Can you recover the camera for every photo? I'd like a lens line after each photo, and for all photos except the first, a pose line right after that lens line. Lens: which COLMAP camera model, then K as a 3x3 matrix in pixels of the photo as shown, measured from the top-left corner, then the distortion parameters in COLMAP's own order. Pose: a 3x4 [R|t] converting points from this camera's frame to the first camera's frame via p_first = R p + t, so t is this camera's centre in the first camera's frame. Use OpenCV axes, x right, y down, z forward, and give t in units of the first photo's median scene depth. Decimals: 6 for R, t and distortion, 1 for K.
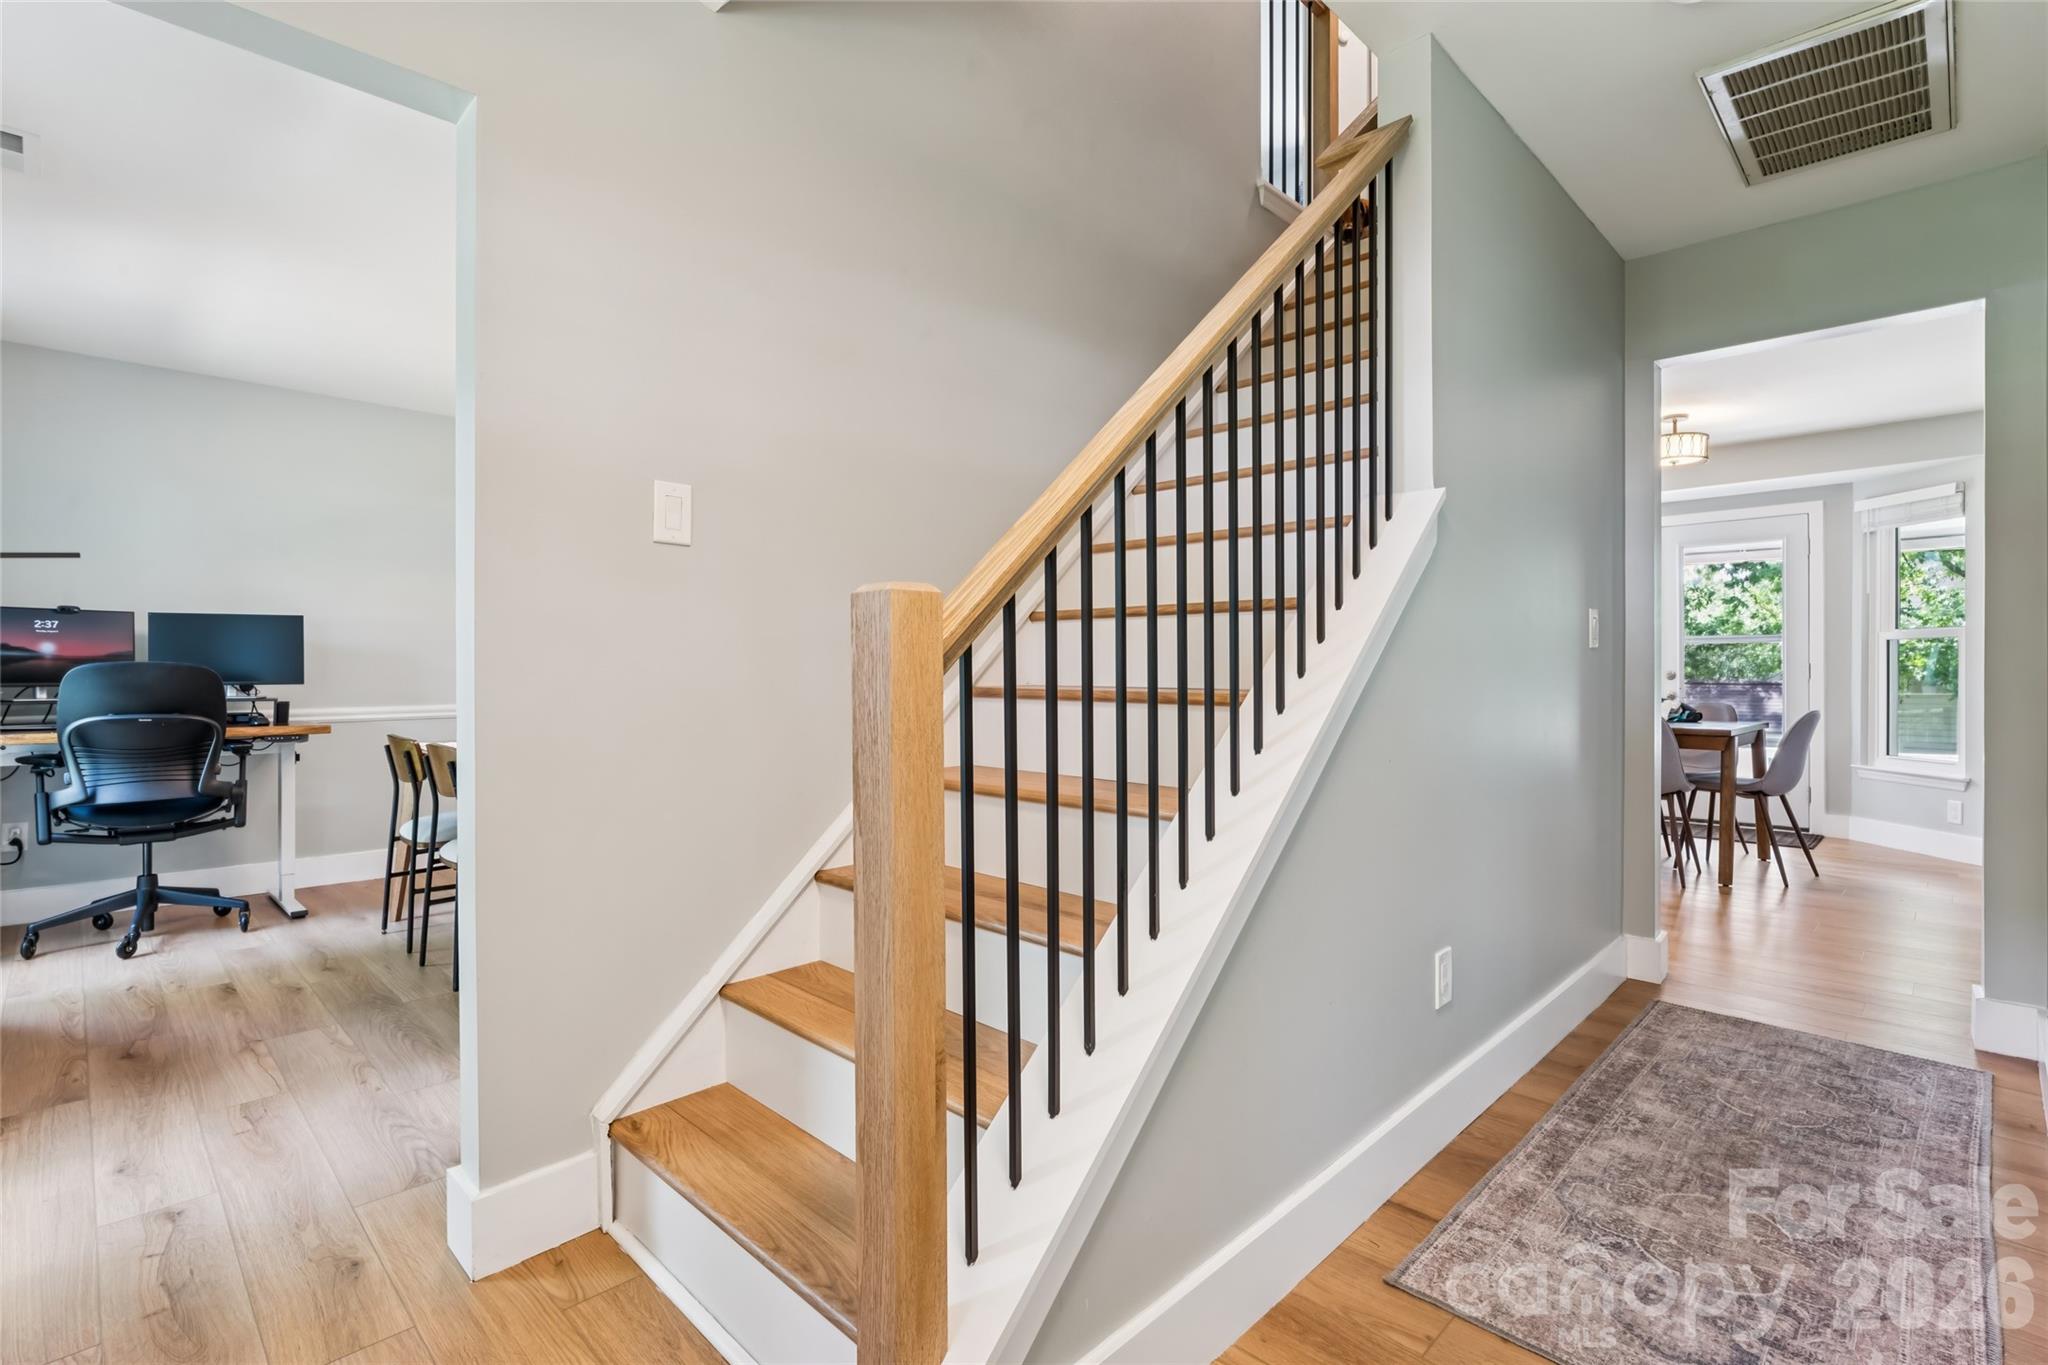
lens RADIAL K [[962.0, 0, 1031.0], [0, 962.0, 674.3], [0, 0, 1]] dist [-0.000683, -0.001532]
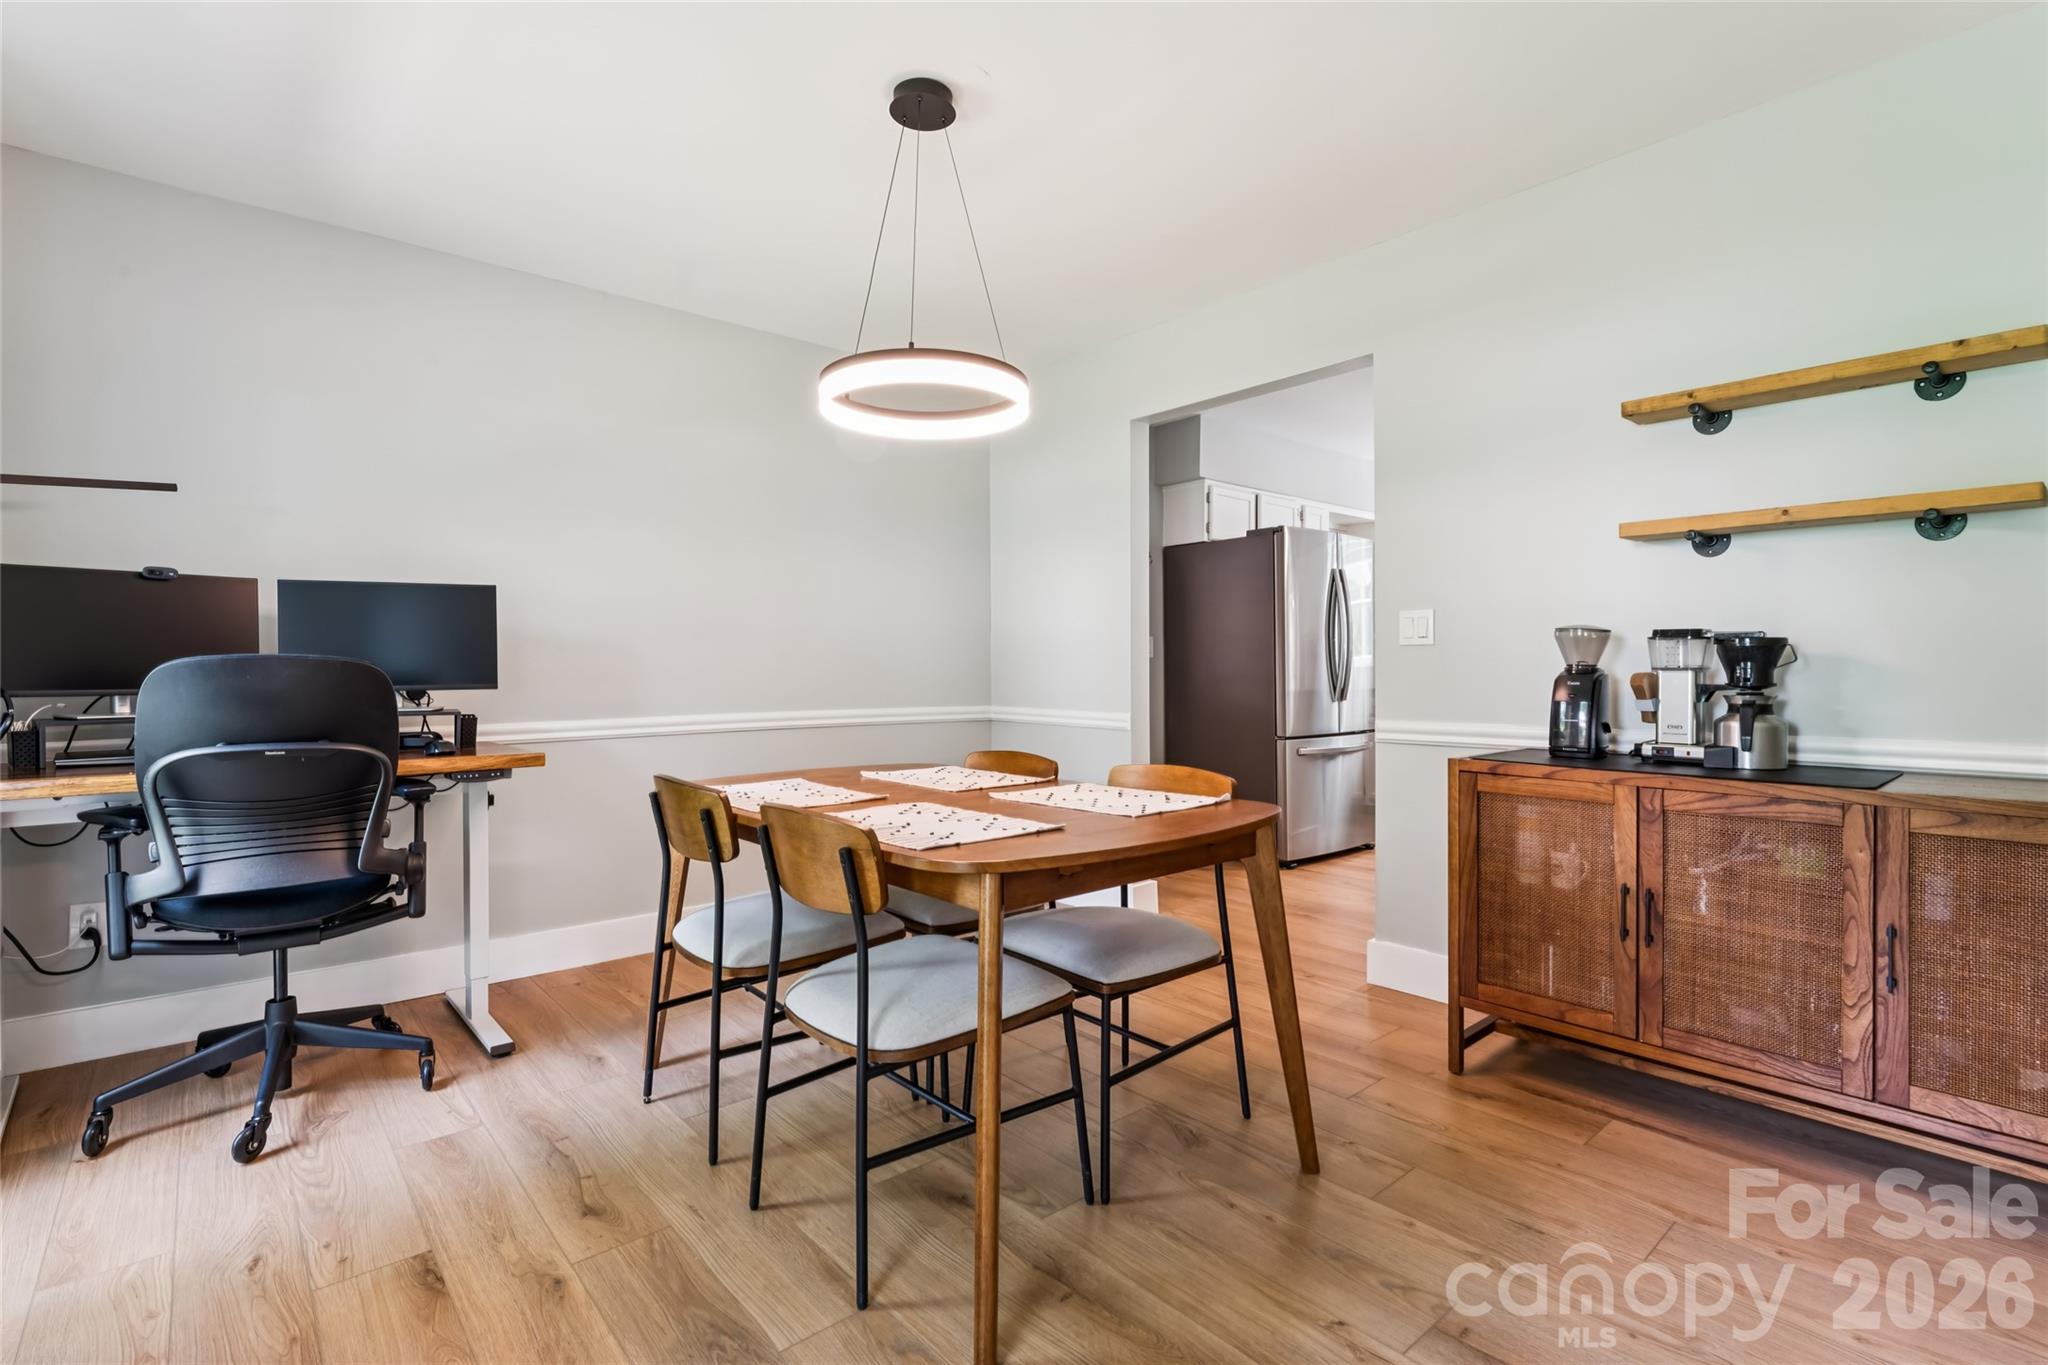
lens RADIAL K [[962.0, 0, 1016.6], [0, 962.0, 681.8], [0, 0, 1]] dist [-0.000683, -0.001532]
pose [[0.996283, -0.001905, -0.086116, -0.392752], [0.002709, 0.999954, 0.009214, 0.000248], [0.086095, -0.009413, 0.996242, 0.424370]]
